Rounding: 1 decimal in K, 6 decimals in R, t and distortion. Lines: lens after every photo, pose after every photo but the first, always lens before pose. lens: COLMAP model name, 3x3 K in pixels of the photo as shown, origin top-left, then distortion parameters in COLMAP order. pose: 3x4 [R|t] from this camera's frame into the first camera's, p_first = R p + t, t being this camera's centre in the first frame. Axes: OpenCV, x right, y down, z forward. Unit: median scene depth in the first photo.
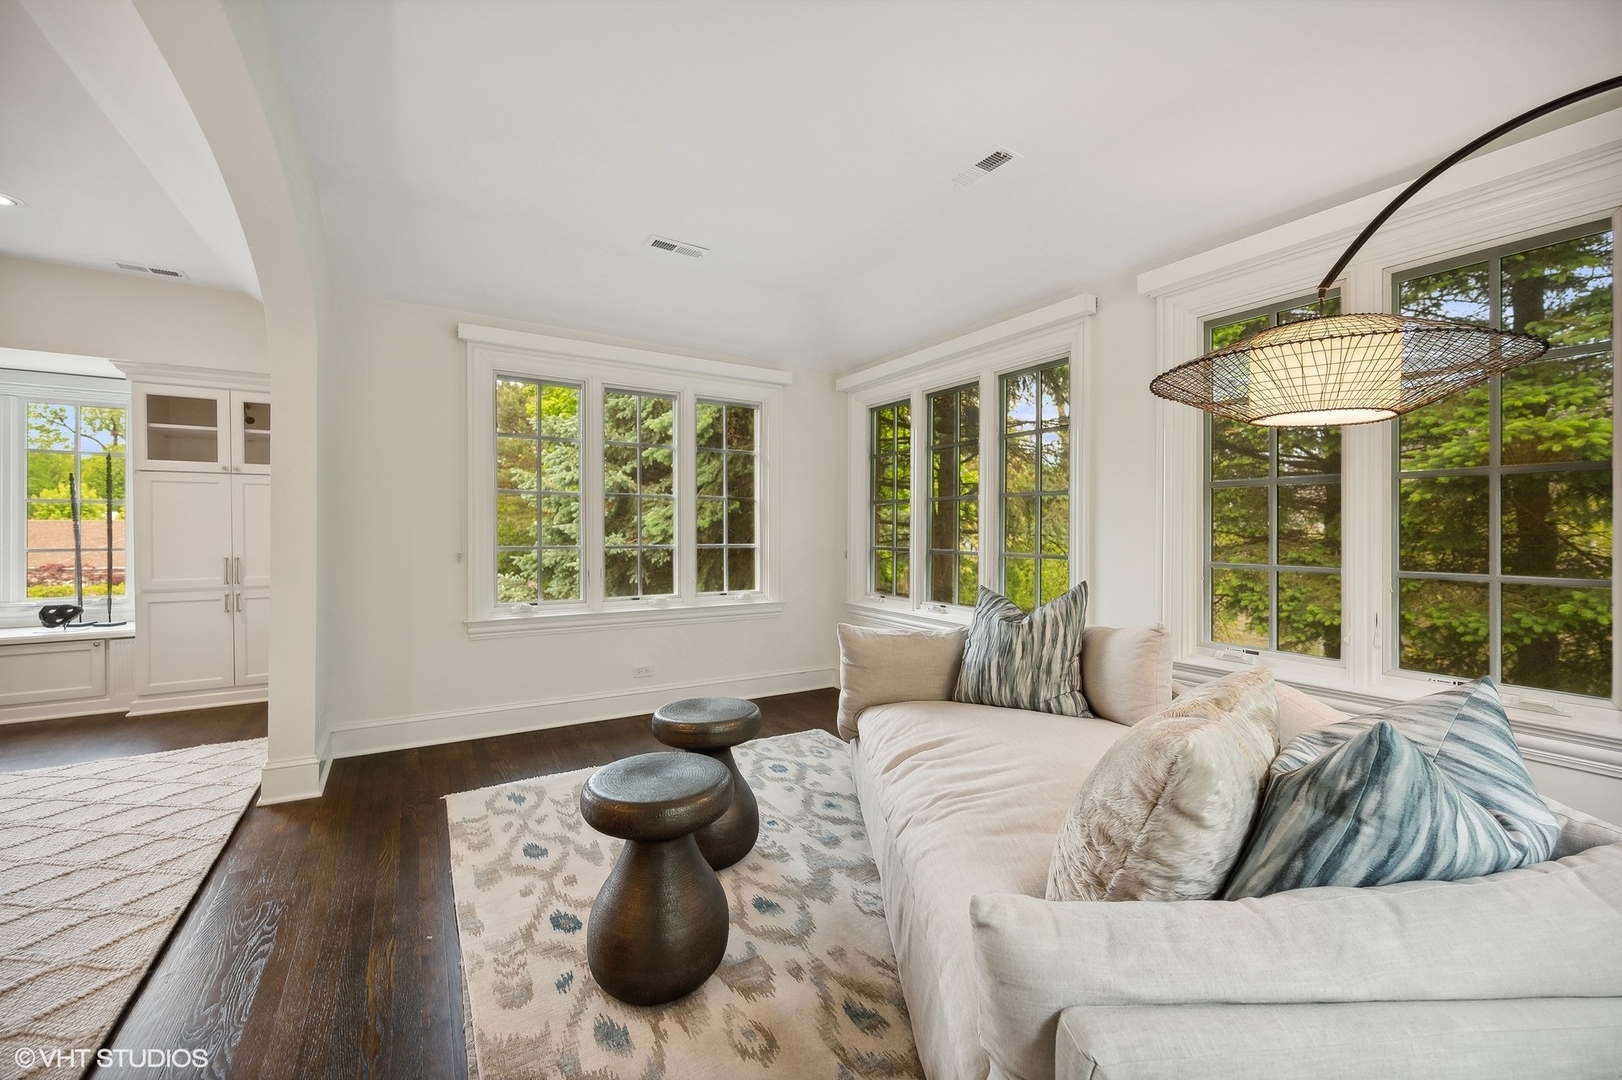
lens RADIAL K [[649.6, 0, 816.0], [0, 649.6, 534.0], [0, 0, 1]] dist [-0.000748, 0.000091]
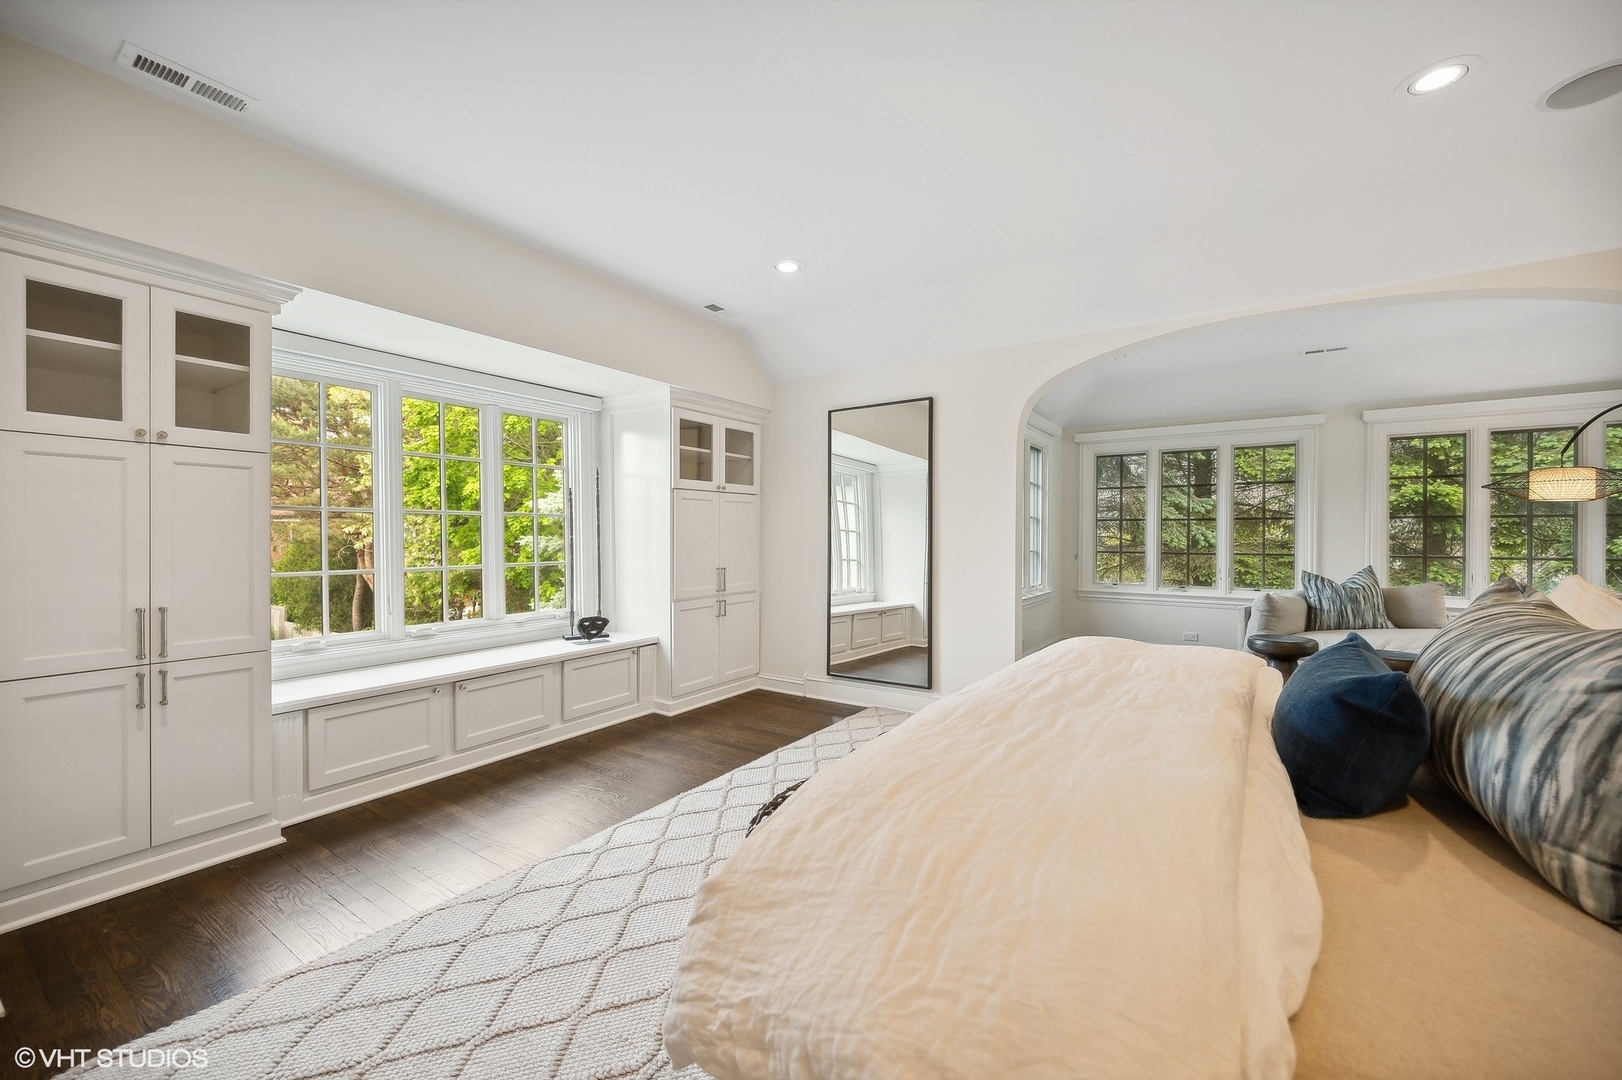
lens RADIAL K [[649.6, 0, 806.3], [0, 649.6, 541.3], [0, 0, 1]] dist [-0.000748, 0.000091]
pose [[0.912599, -0.007327, 0.408791, -1.248186], [0.005046, 0.999965, 0.006659, -0.015639], [-0.408825, -0.004014, 0.912604, -0.078485]]
